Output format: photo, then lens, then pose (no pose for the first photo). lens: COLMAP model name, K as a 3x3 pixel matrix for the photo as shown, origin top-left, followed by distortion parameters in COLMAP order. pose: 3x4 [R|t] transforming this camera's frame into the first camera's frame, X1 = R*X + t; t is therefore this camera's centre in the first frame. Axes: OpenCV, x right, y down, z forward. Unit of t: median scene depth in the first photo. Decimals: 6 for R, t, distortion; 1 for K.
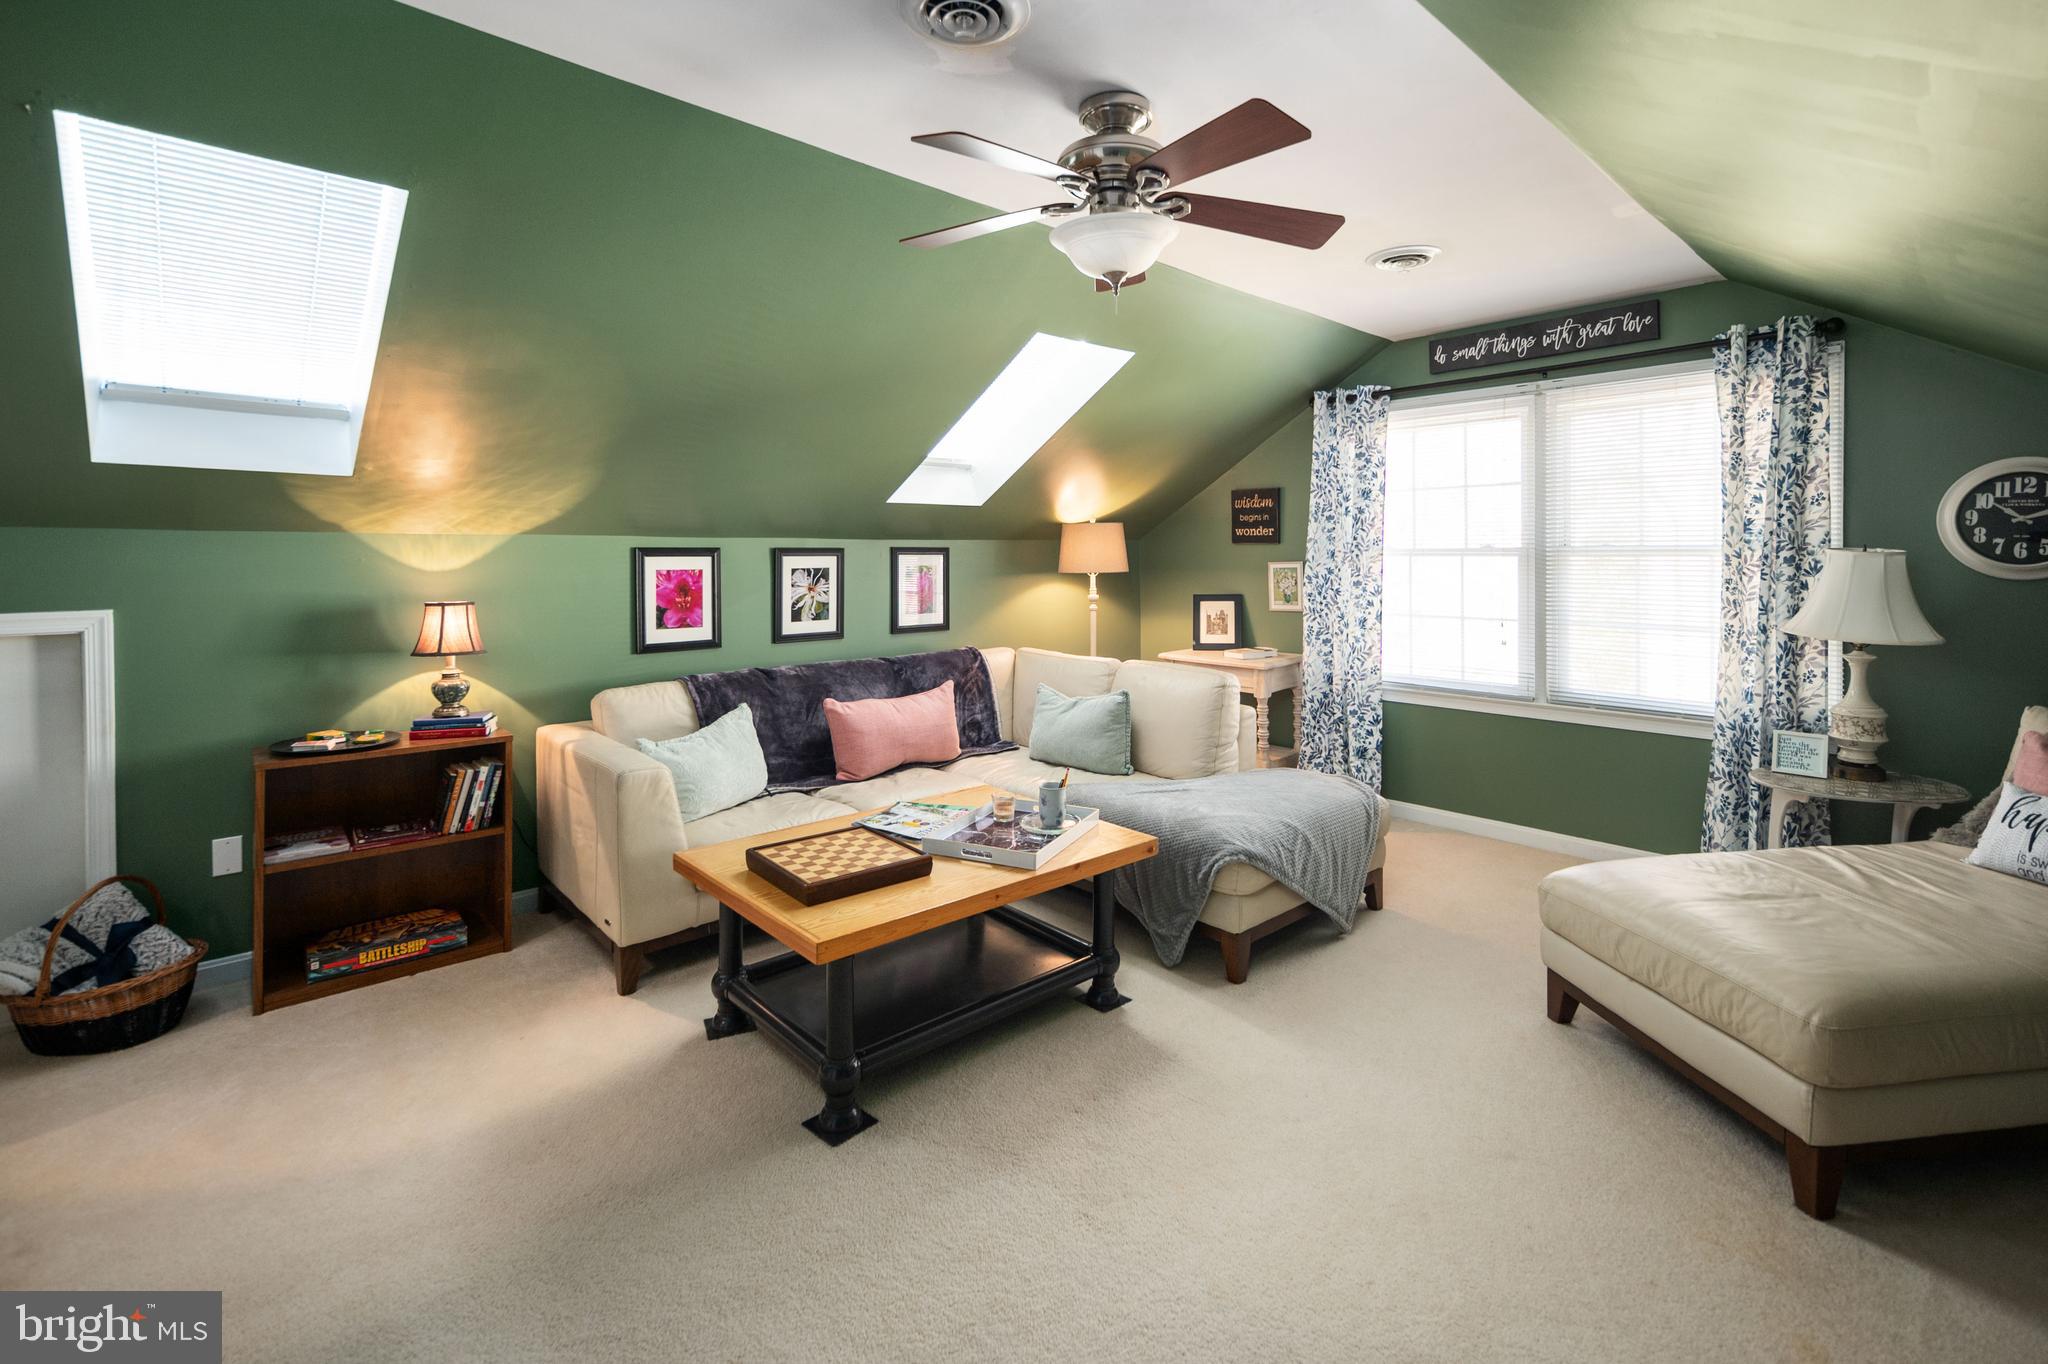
lens RADIAL K [[896.4, 0, 1024.0], [0, 896.4, 682.0], [0, 0, 1]] dist [0.001245, 0.000836]
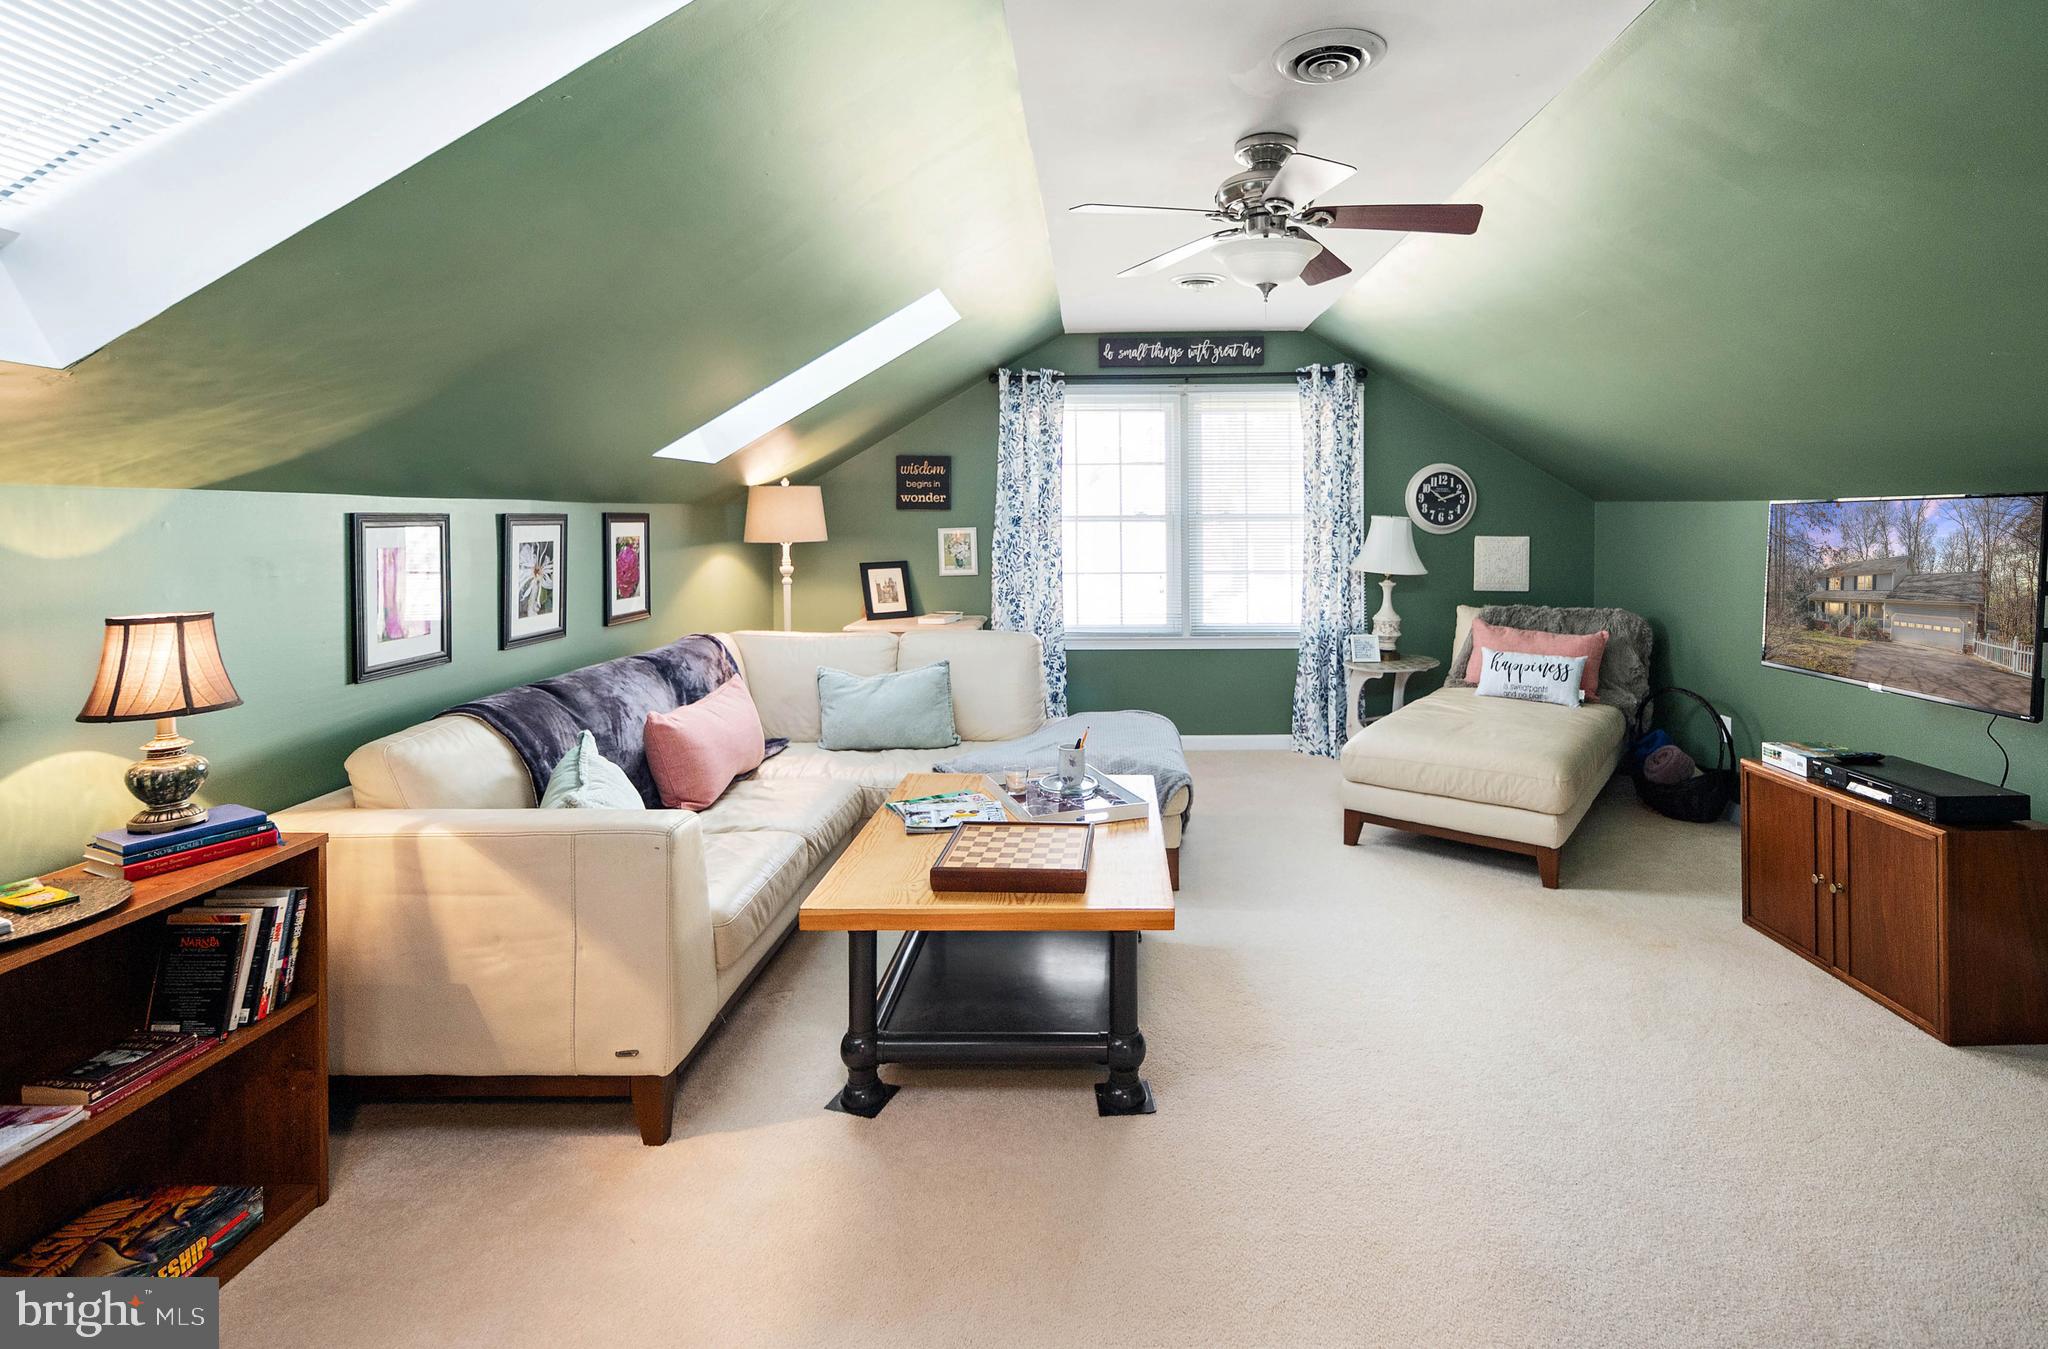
lens RADIAL K [[1007.1, 0, 1024.0], [0, 1007.1, 674.5], [0, 0, 1]] dist [-0.000282, -0.000584]
pose [[0.682647, -0.113922, 0.721814, -0.620504], [0.105555, 0.992786, 0.056861, -0.028562], [-0.723084, 0.037375, 0.689748, 0.178300]]
